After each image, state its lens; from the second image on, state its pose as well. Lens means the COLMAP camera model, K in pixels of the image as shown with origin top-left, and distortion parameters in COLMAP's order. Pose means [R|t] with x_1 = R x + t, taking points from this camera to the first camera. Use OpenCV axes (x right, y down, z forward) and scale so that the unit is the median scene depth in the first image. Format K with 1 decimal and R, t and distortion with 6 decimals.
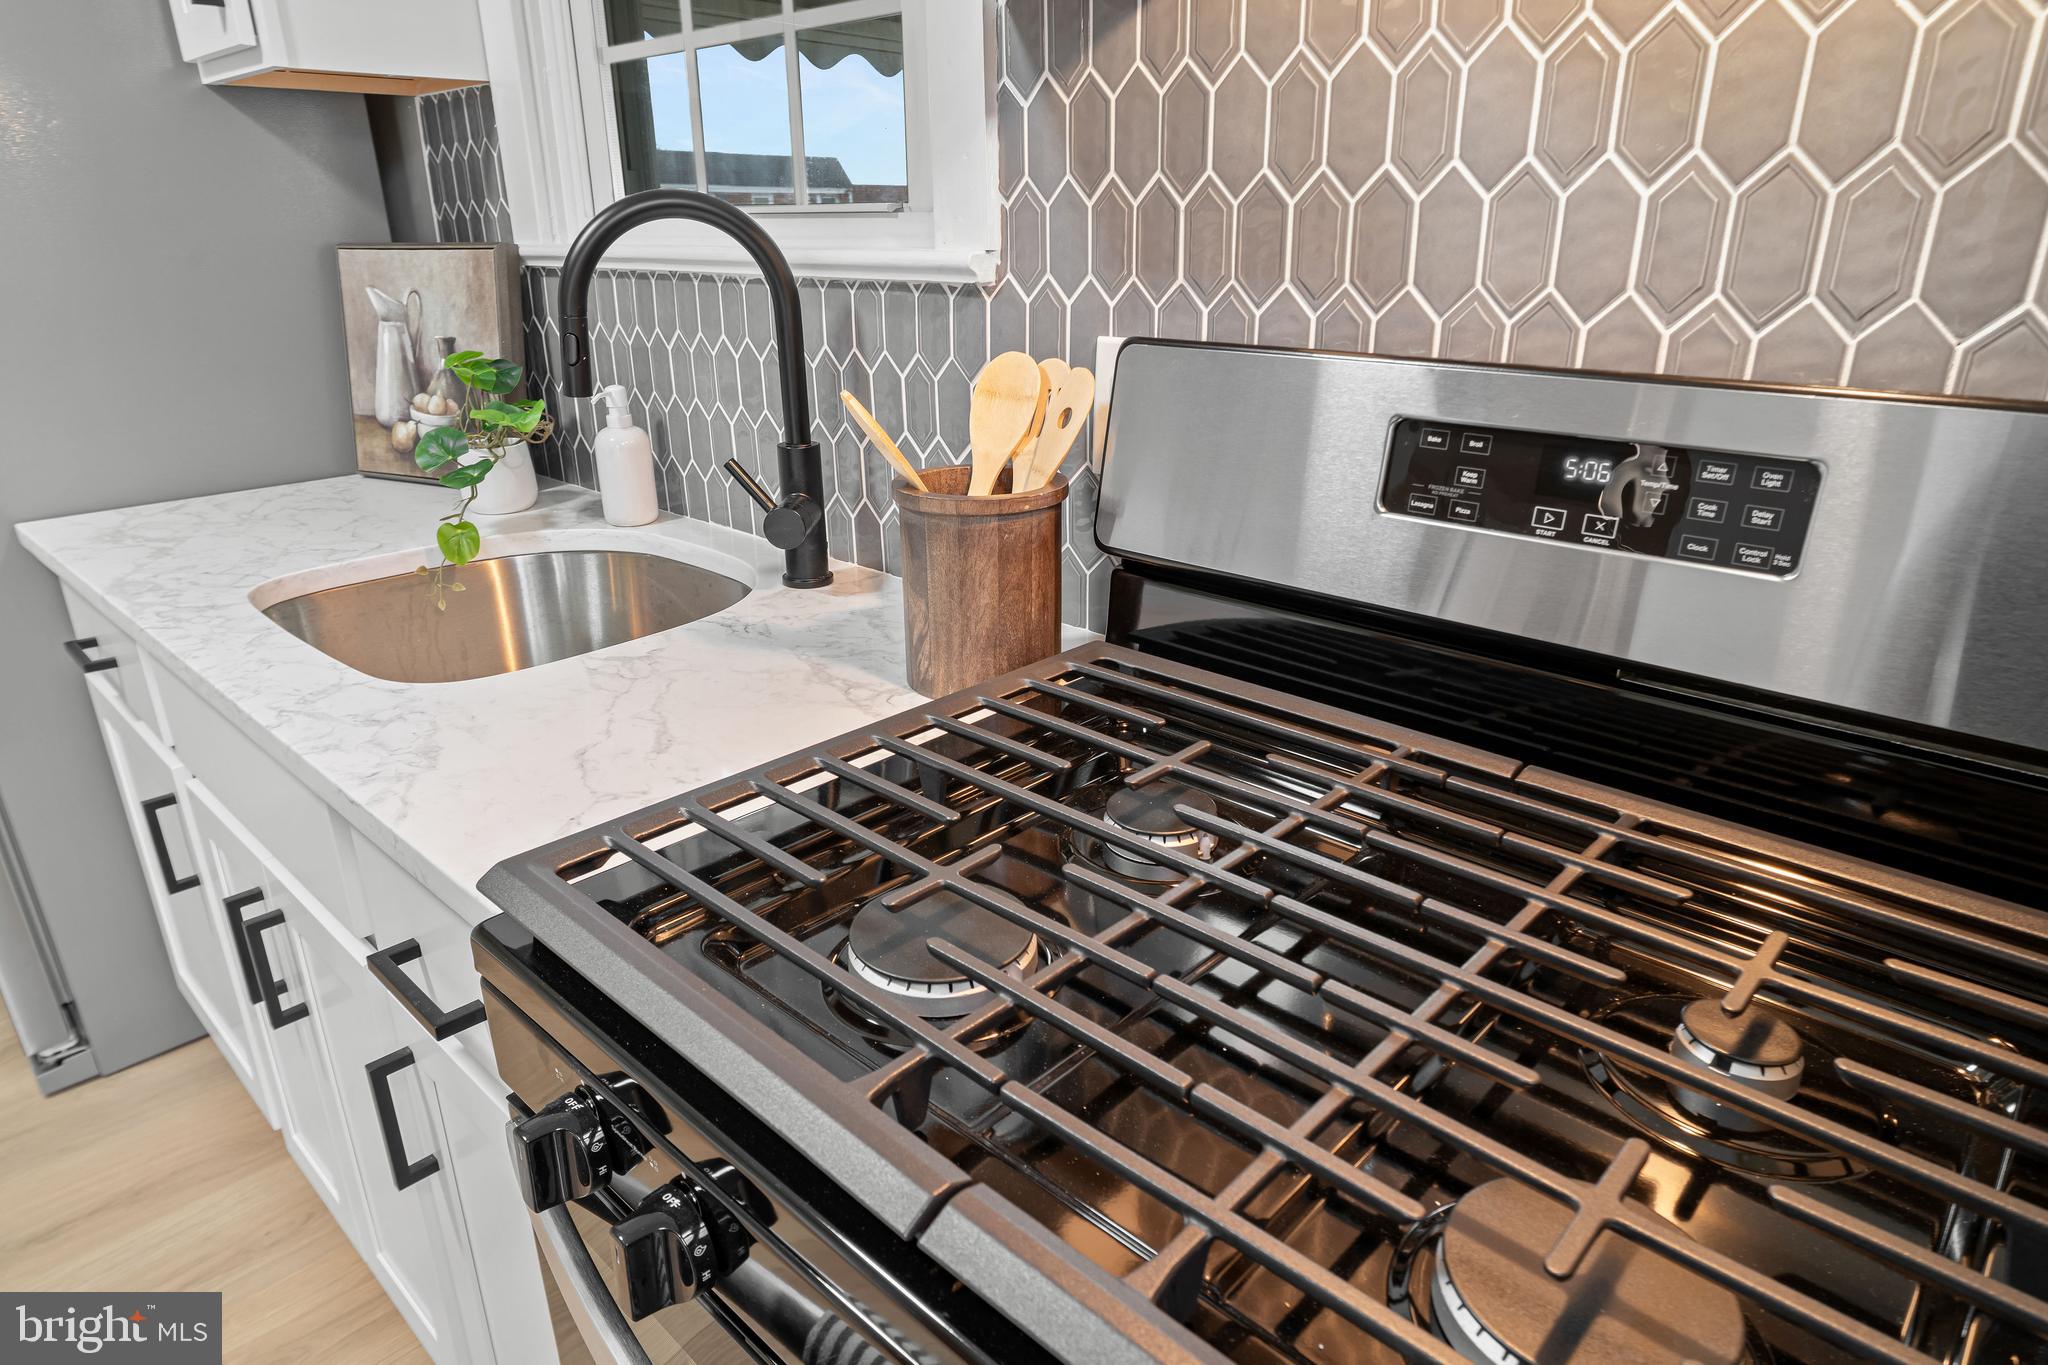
lens RADIAL K [[1232.0, 0, 1023.5], [0, 1232.0, 685.6], [0, 0, 1]] dist [-0.001204, 0.002220]
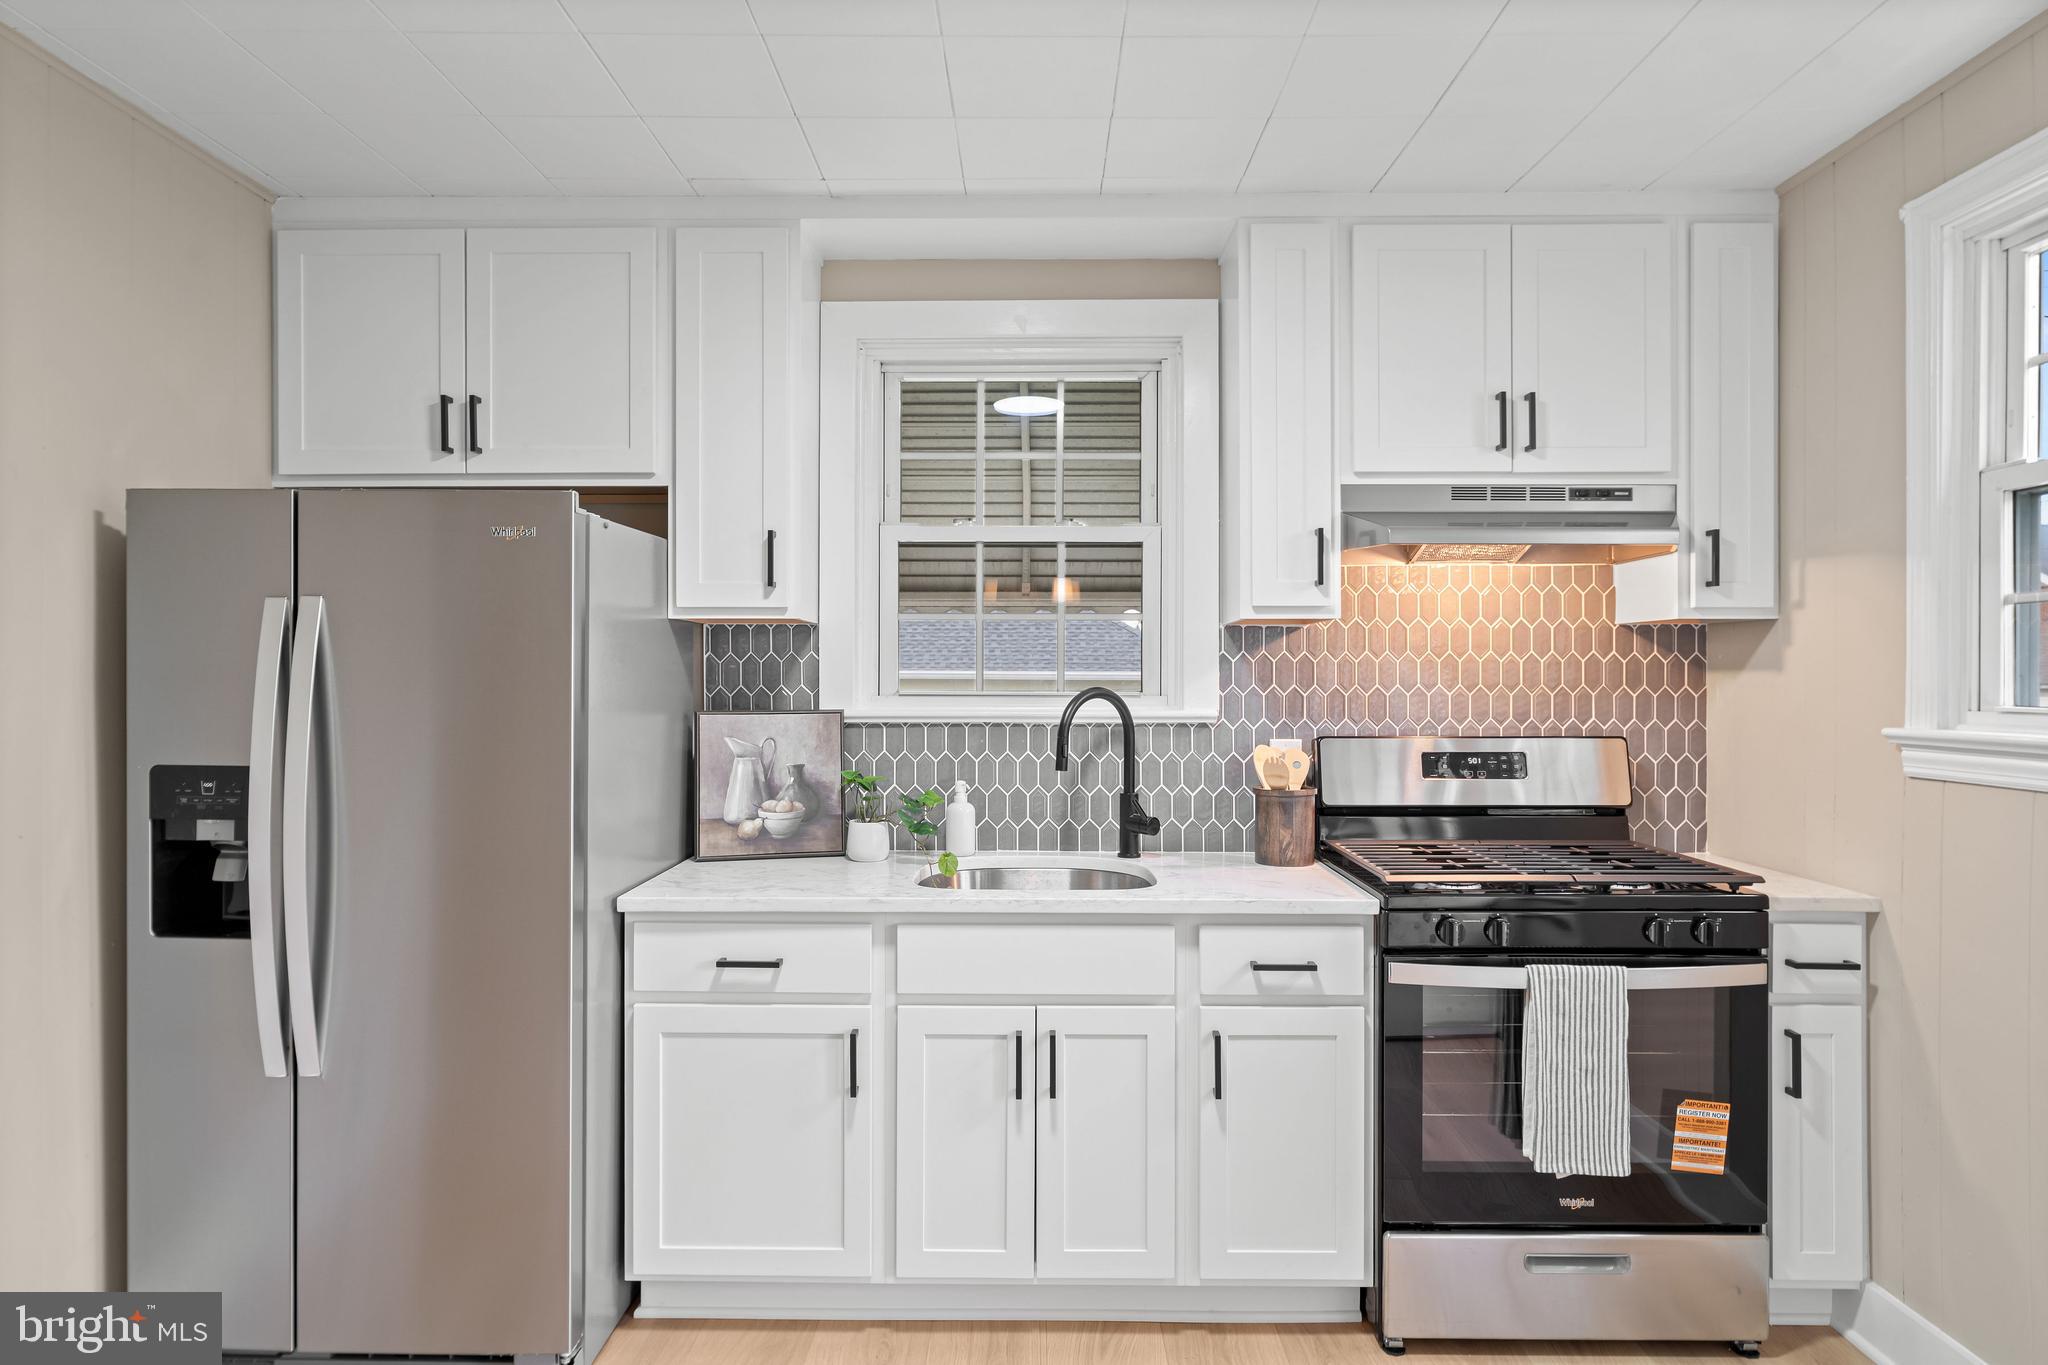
lens RADIAL K [[1232.0, 0, 1026.0], [0, 1232.0, 690.6], [0, 0, 1]] dist [-0.001204, 0.002220]
pose [[0.721443, -0.000675, 0.692473, -1.421513], [0.239065, 0.938759, -0.248151, 0.107114], [-0.649898, 0.344573, 0.677423, -0.350505]]
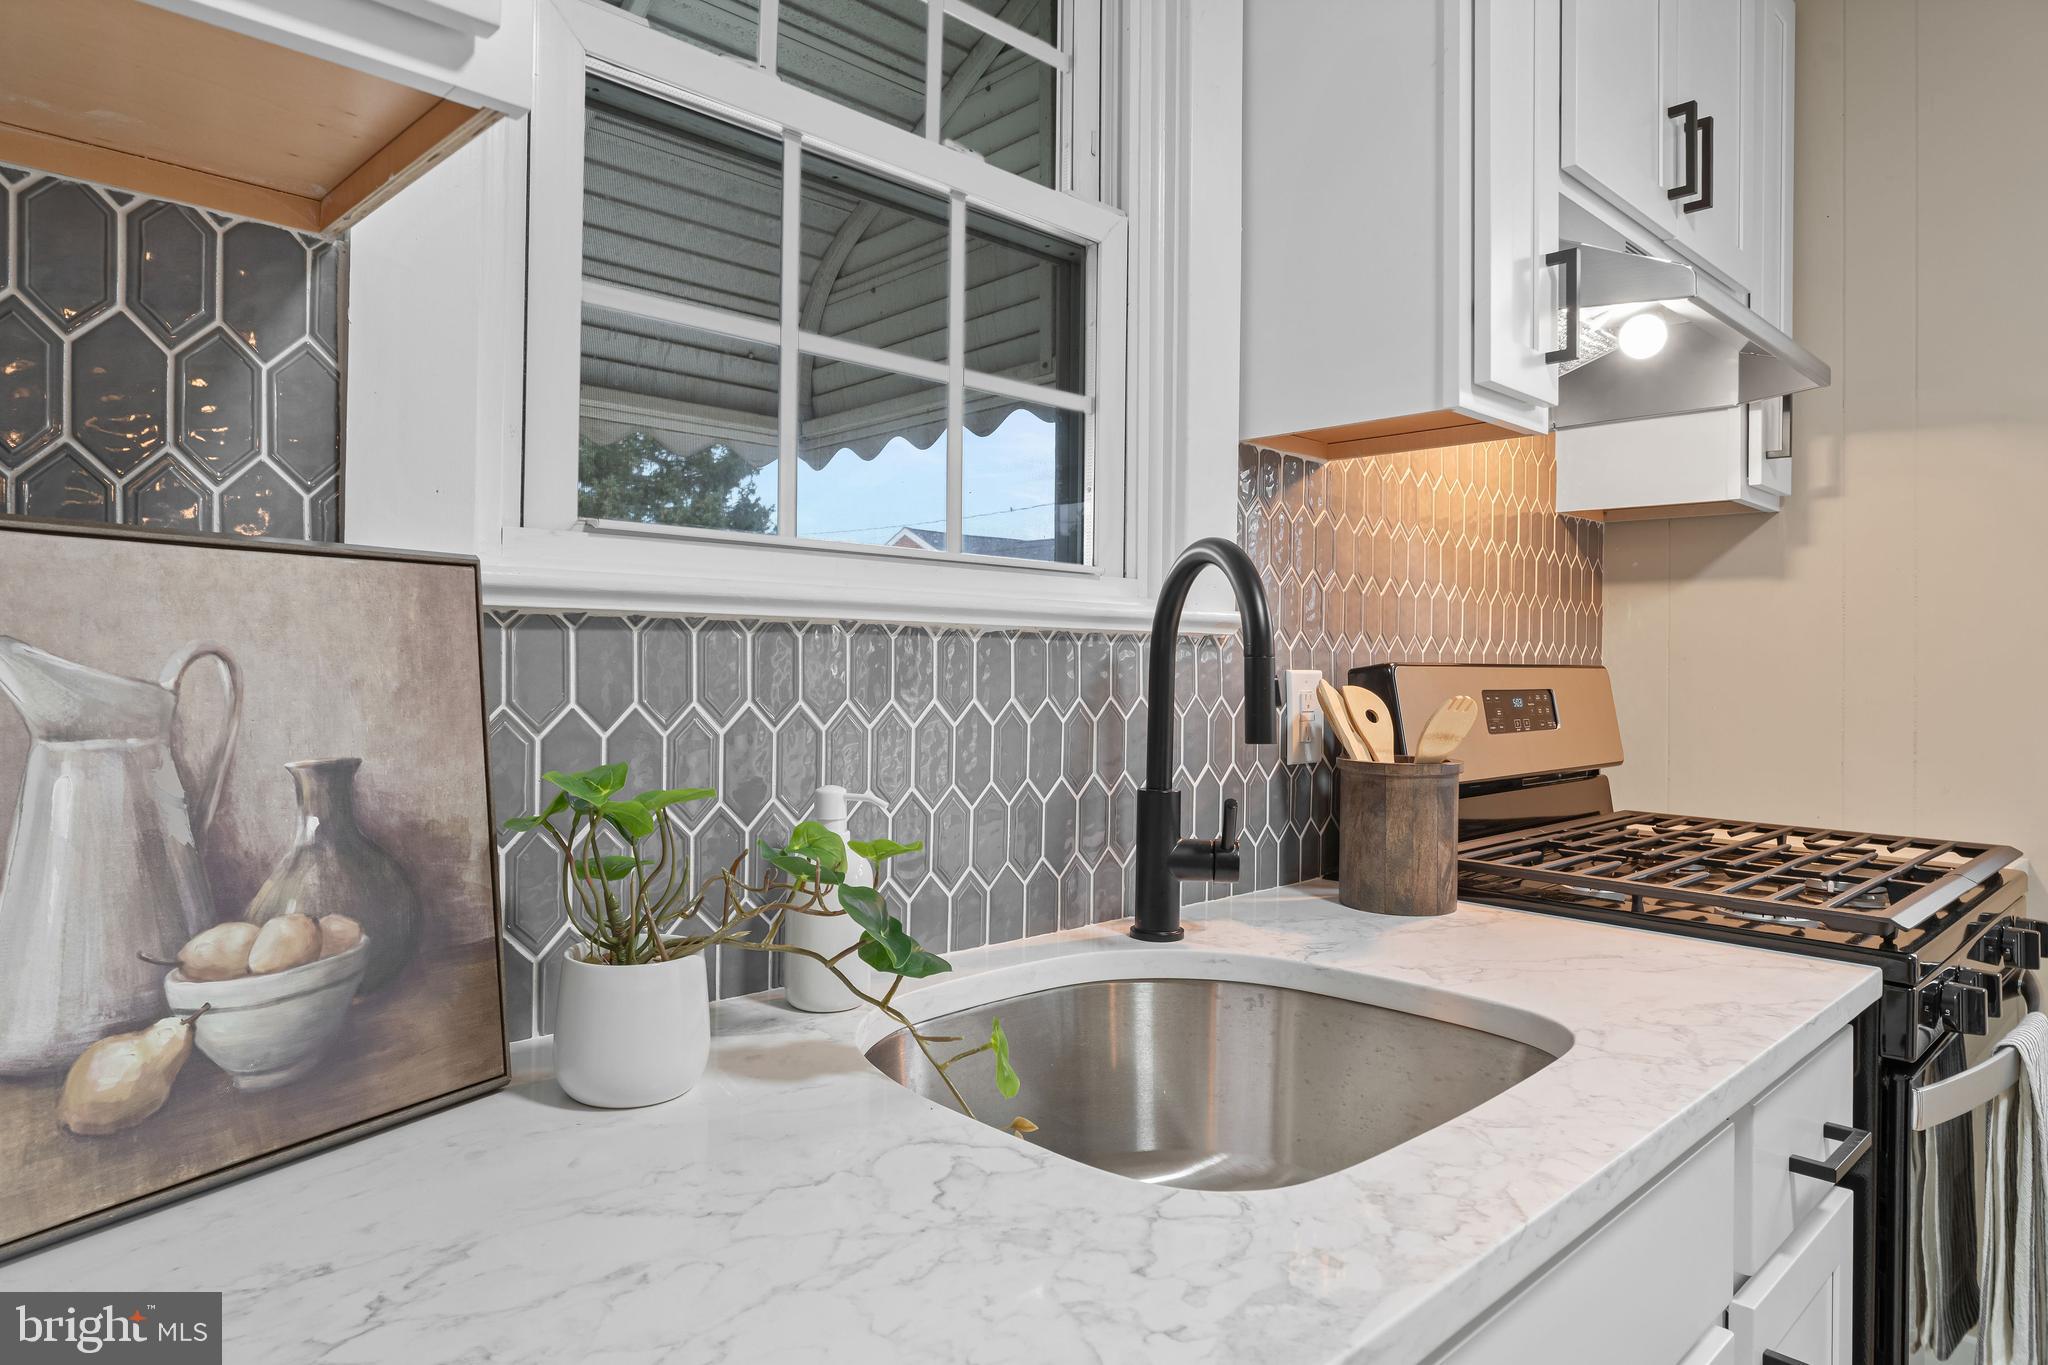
lens RADIAL K [[1232.0, 0, 1026.7], [0, 1232.0, 662.5], [0, 0, 1]] dist [-0.001204, 0.002220]
pose [[0.031780, 0.001145, 0.999494, -0.883999], [0.337066, 0.941407, -0.011796, -0.238626], [-0.940944, 0.337271, 0.029532, 0.786670]]
